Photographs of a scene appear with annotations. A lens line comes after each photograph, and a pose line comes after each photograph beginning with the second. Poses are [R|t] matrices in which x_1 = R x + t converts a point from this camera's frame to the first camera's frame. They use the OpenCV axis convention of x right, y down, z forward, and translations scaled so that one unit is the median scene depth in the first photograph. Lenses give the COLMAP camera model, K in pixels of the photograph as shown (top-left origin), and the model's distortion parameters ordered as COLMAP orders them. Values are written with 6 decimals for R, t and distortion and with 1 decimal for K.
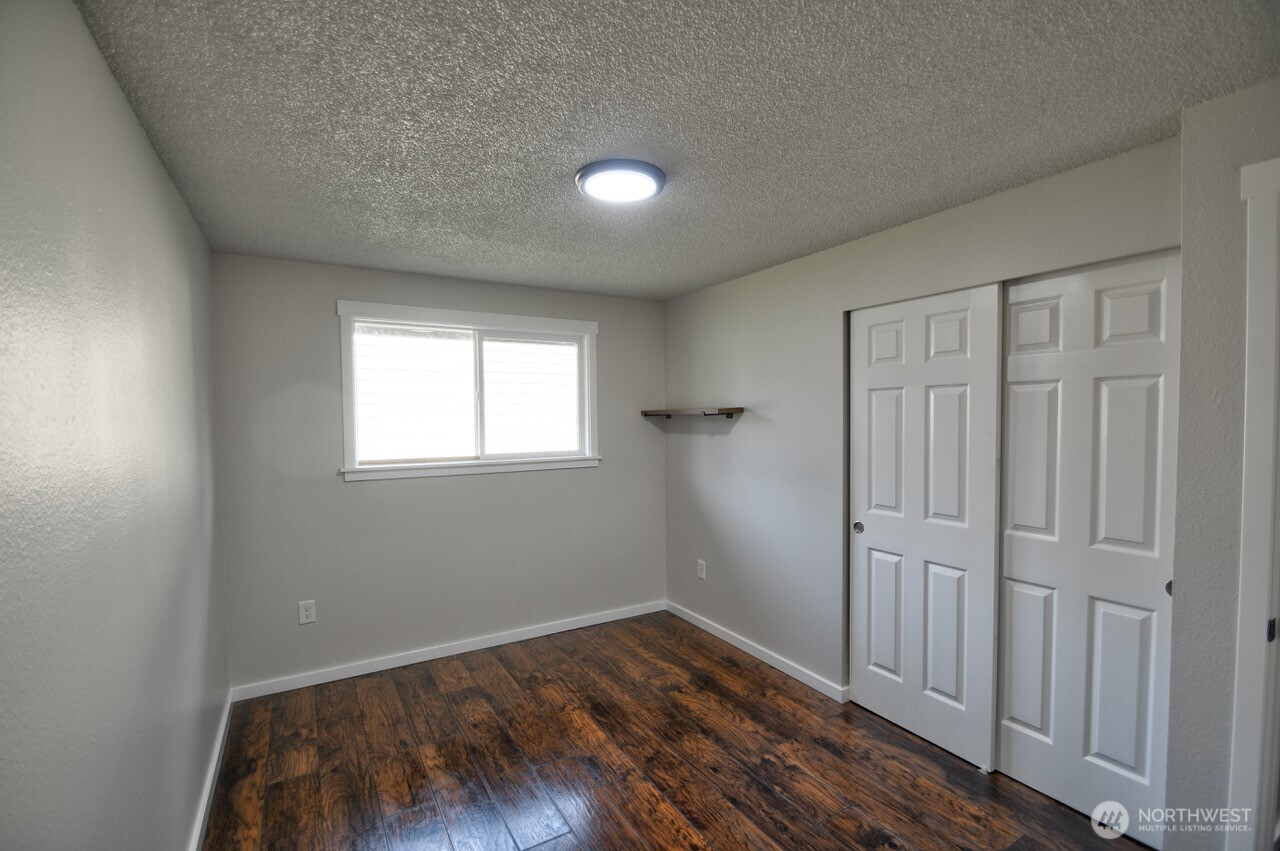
lens RADIAL K [[571.1, 0, 632.9], [0, 571.1, 439.1], [0, 0, 1]] dist [0.003252, -0.011028]
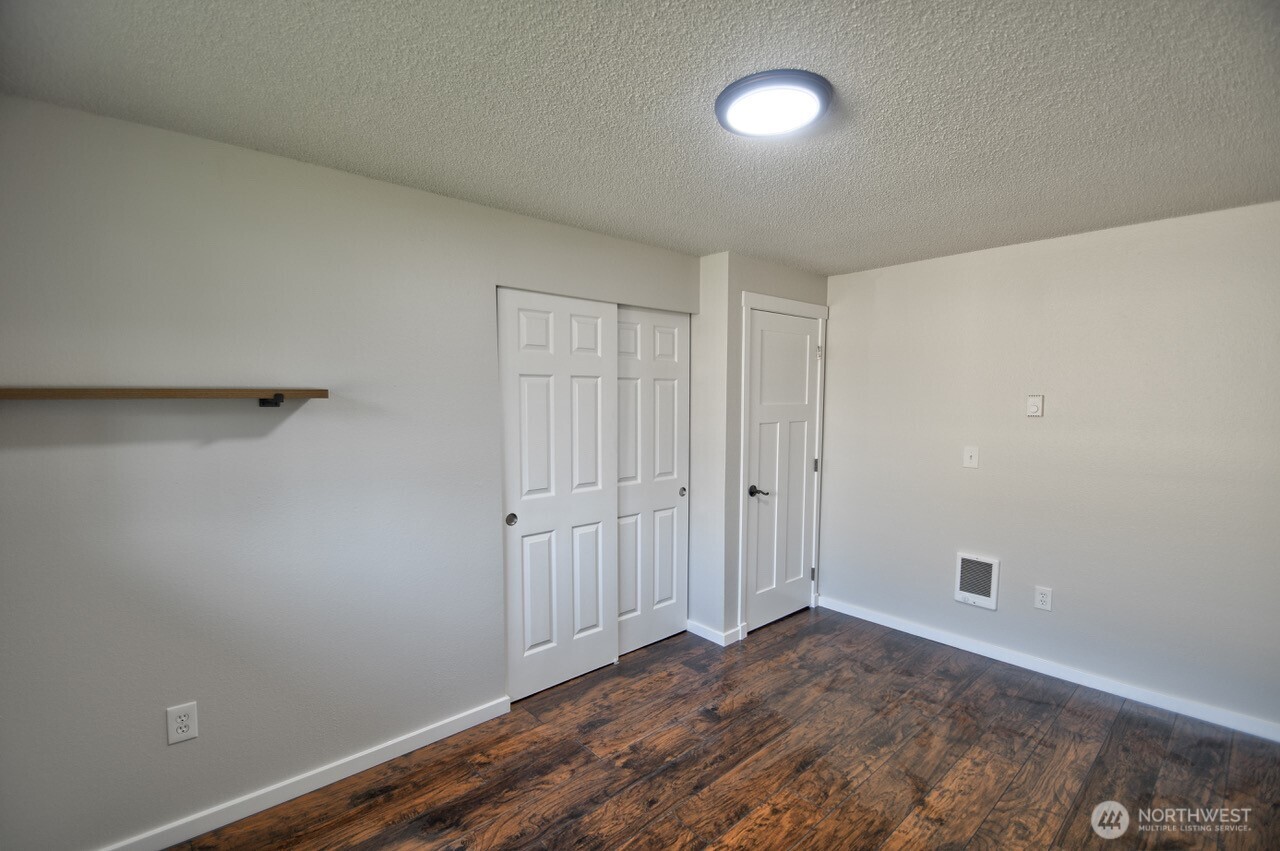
lens RADIAL K [[571.1, 0, 632.9], [0, 571.1, 439.1], [0, 0, 1]] dist [0.003252, -0.011028]
pose [[-0.206692, -0.064905, 0.976251, -0.637091], [0.041152, 0.996338, 0.074953, -0.047386], [-0.977540, 0.055667, -0.203264, 1.107341]]
